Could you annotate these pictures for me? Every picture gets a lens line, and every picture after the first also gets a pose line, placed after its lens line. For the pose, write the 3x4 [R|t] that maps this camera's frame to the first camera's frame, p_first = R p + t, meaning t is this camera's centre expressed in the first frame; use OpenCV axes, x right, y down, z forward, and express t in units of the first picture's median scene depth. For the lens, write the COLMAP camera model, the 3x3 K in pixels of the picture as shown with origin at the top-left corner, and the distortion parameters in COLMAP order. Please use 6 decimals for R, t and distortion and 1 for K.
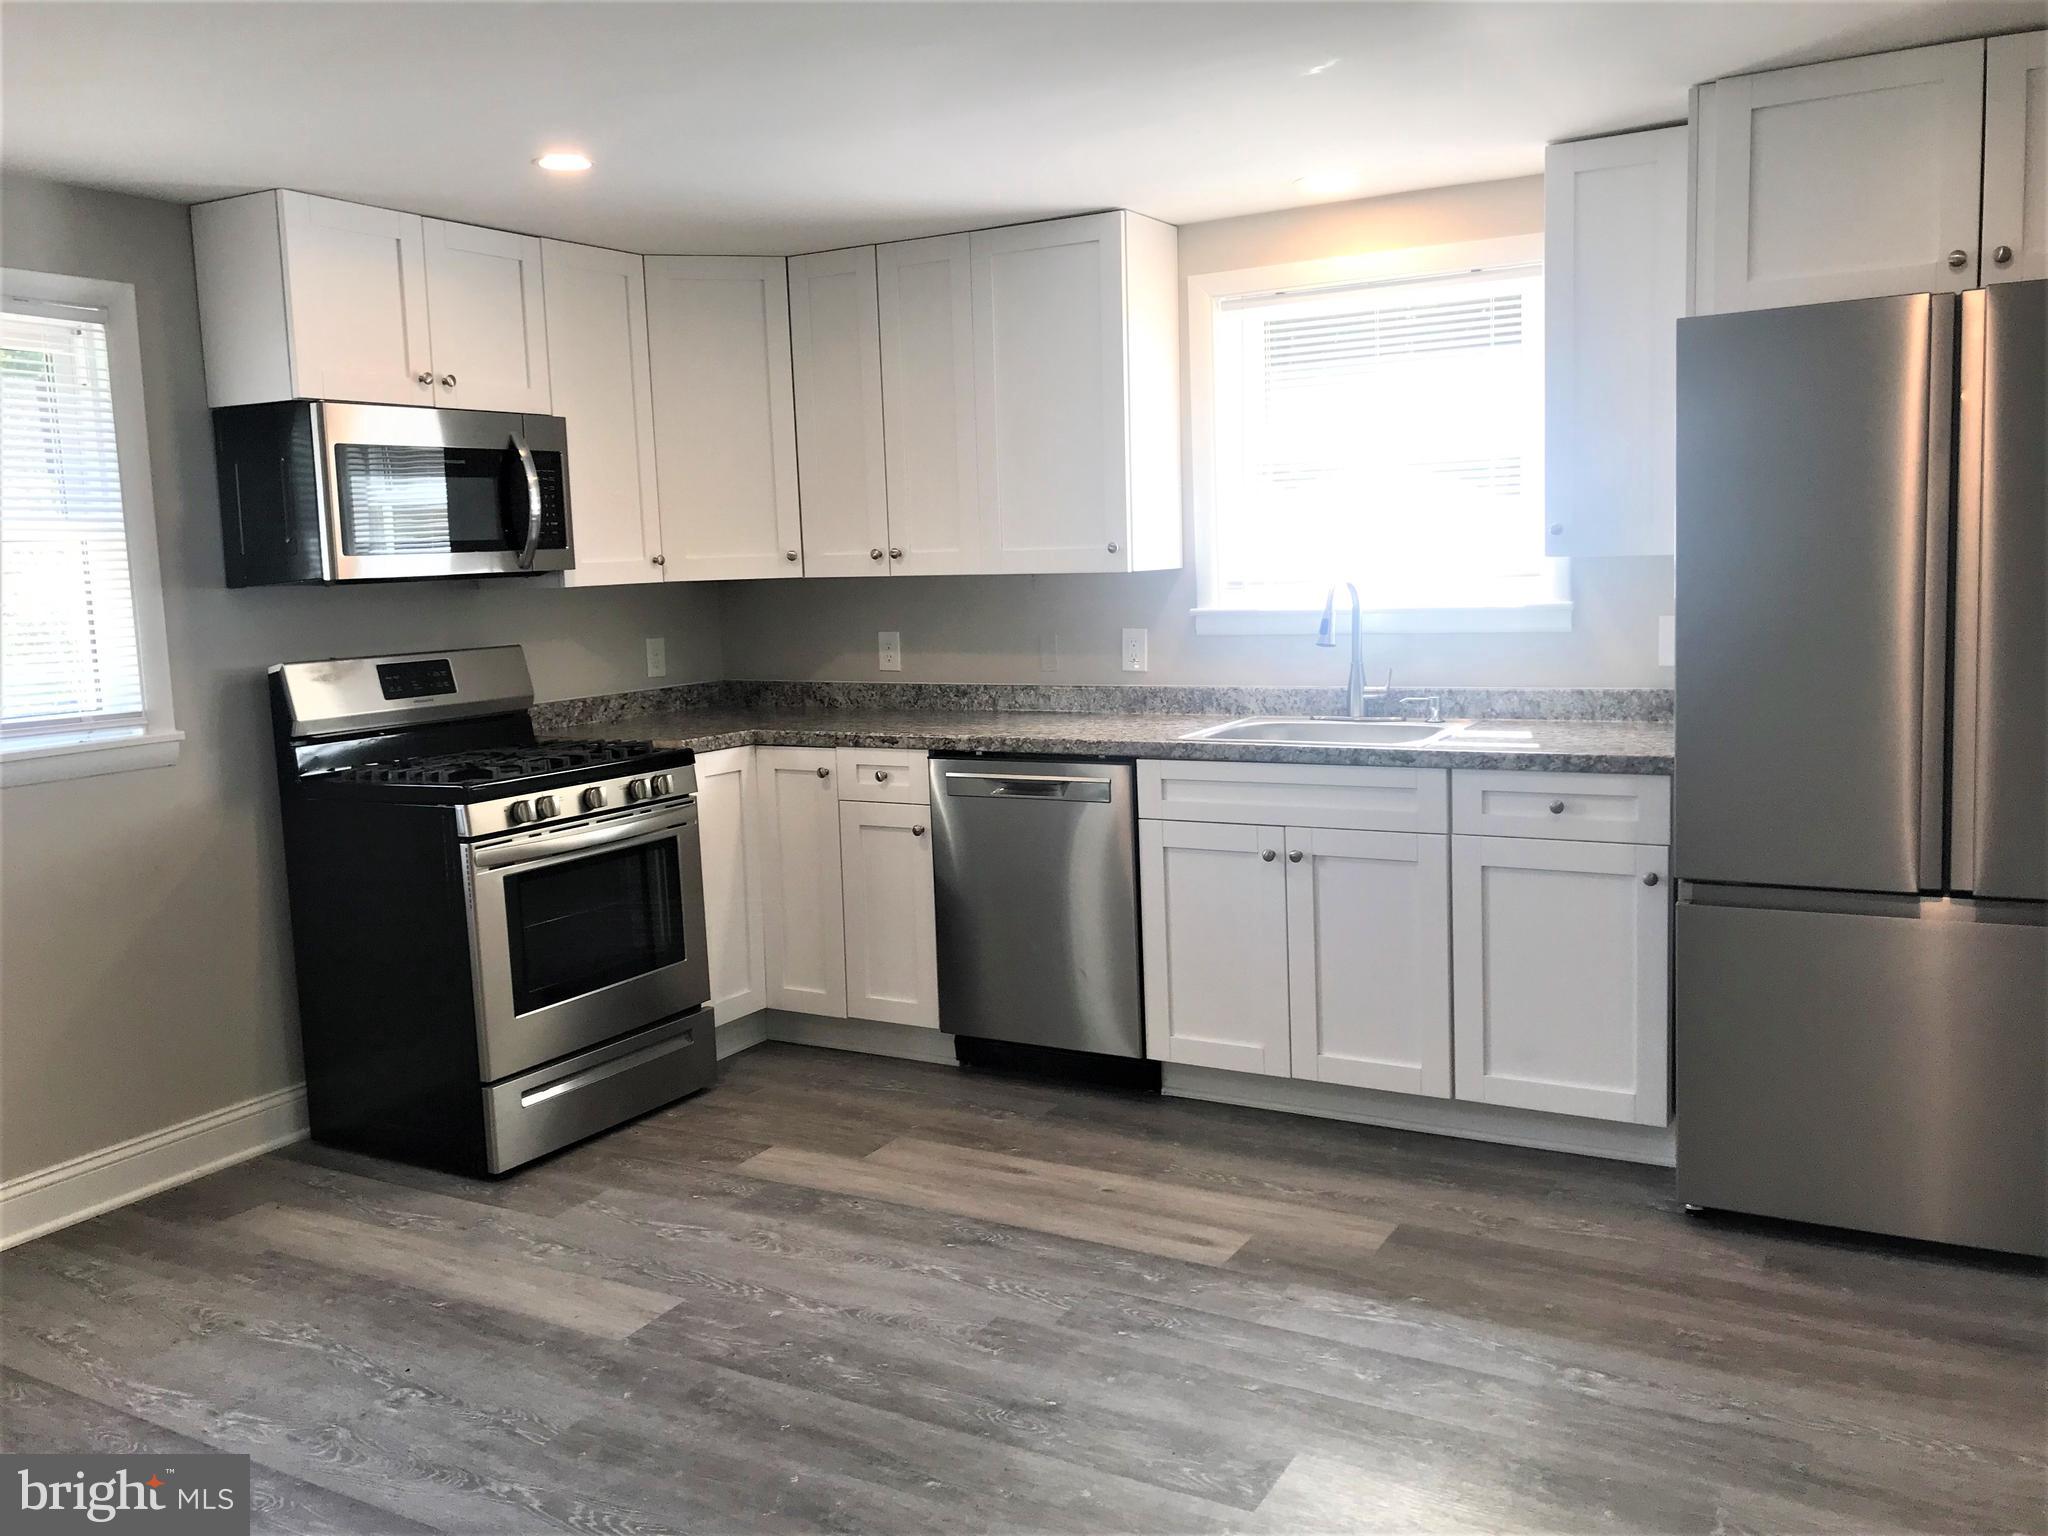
lens RADIAL K [[1670.3, 0, 1022.9], [0, 1670.3, 730.2], [0, 0, 1]] dist [0.064695, -0.087491]
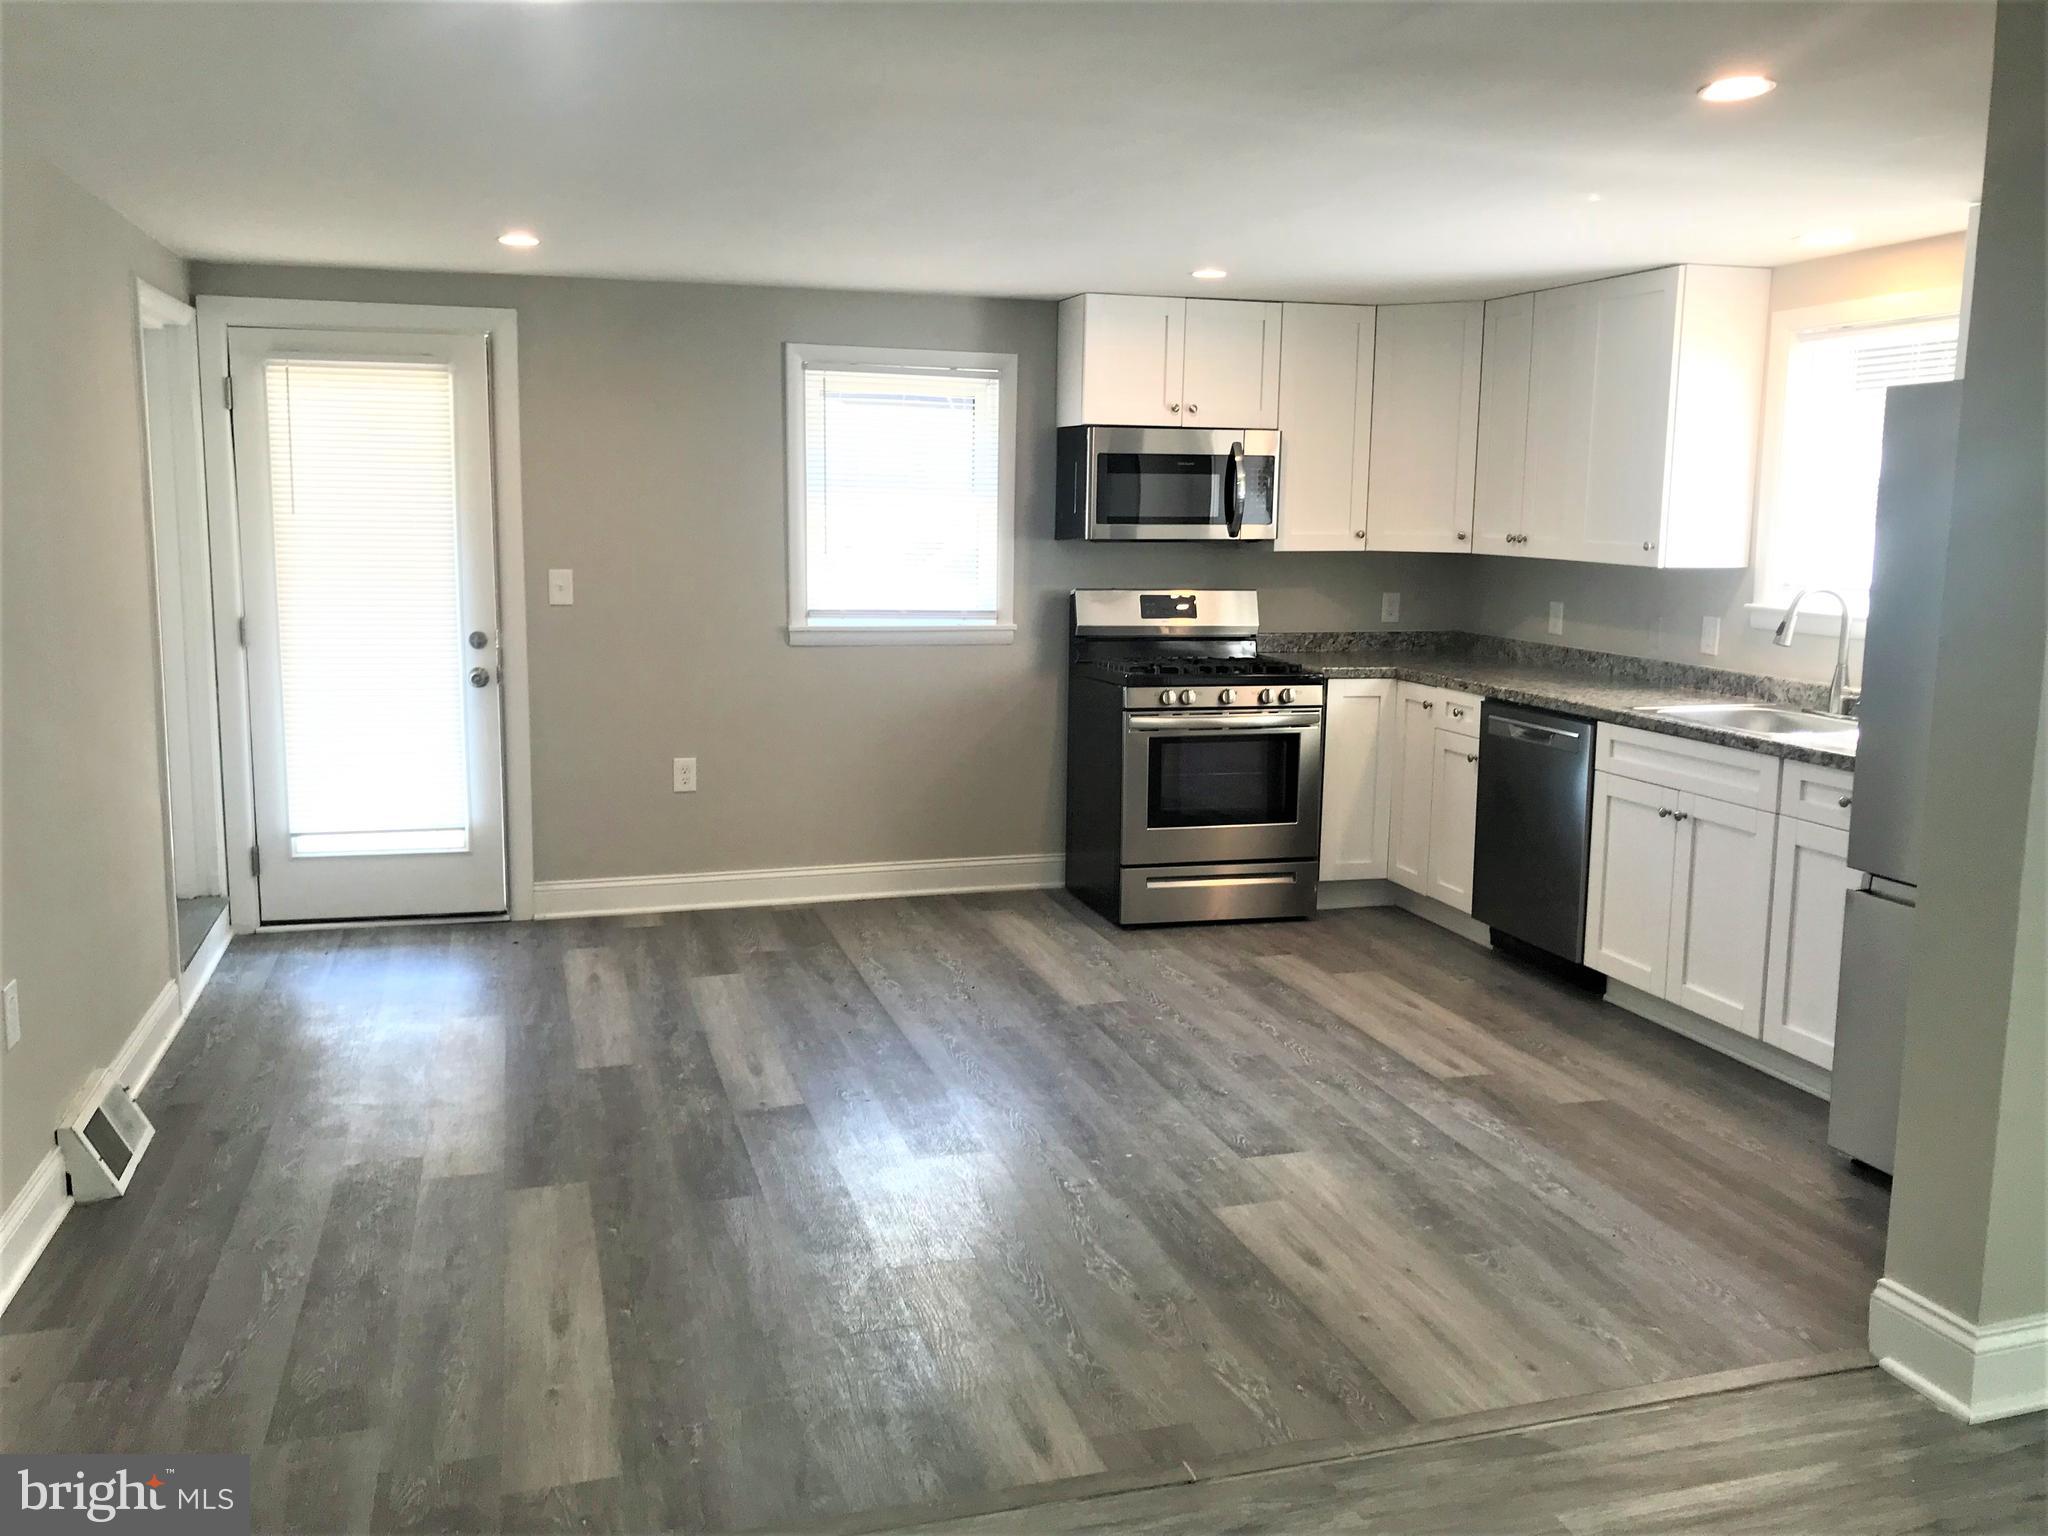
lens RADIAL K [[1670.3, 0, 1022.9], [0, 1670.3, 730.2], [0, 0, 1]] dist [0.064695, -0.087491]
pose [[0.727575, 0.137354, -0.672138, 0.625461], [-0.112030, 0.990388, 0.081120, -0.030321], [0.676819, 0.016279, 0.735969, -0.205256]]
